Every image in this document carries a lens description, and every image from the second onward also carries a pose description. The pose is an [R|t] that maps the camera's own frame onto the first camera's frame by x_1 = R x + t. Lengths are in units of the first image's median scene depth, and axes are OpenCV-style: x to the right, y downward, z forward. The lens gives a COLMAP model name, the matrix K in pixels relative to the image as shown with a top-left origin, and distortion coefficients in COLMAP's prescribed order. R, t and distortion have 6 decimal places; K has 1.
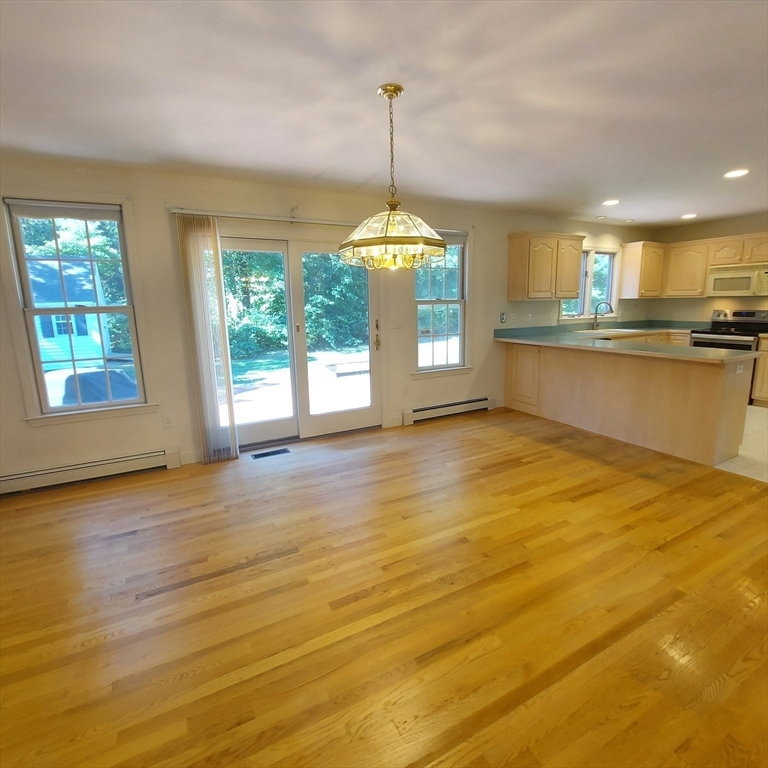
lens RADIAL K [[408.0, 0, 389.4], [0, 408.0, 381.9], [0, 0, 1]] dist [-0.014547, -0.003193]
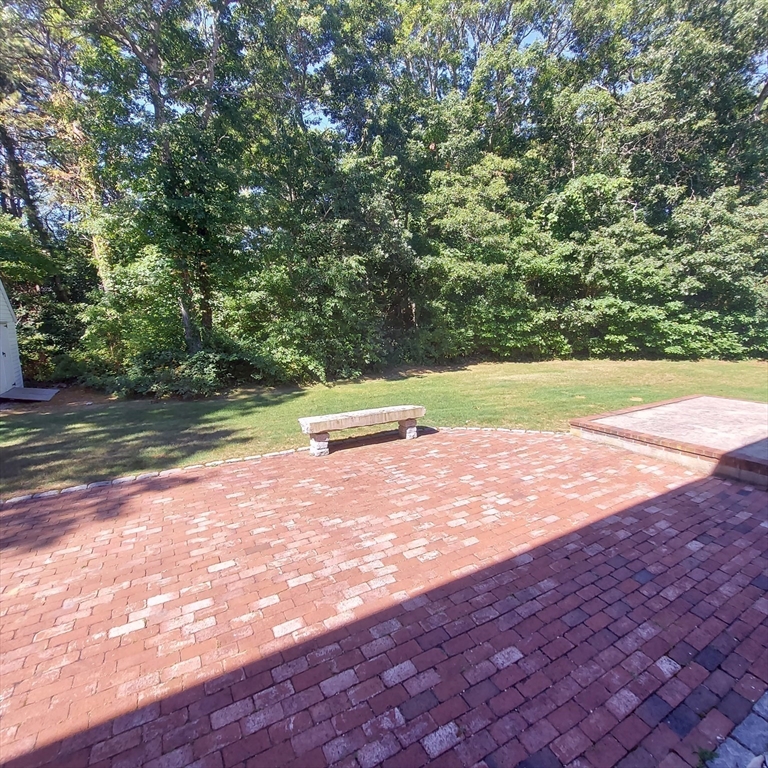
lens RADIAL K [[408.0, 0, 387.2], [0, 408.0, 382.2], [0, 0, 1]] dist [-0.014547, -0.003193]
pose [[0.999797, 0.004597, 0.019617, -0.171988], [-0.003808, 0.999189, -0.040073, -0.262135], [-0.019786, 0.039990, 0.999004, 1.233021]]
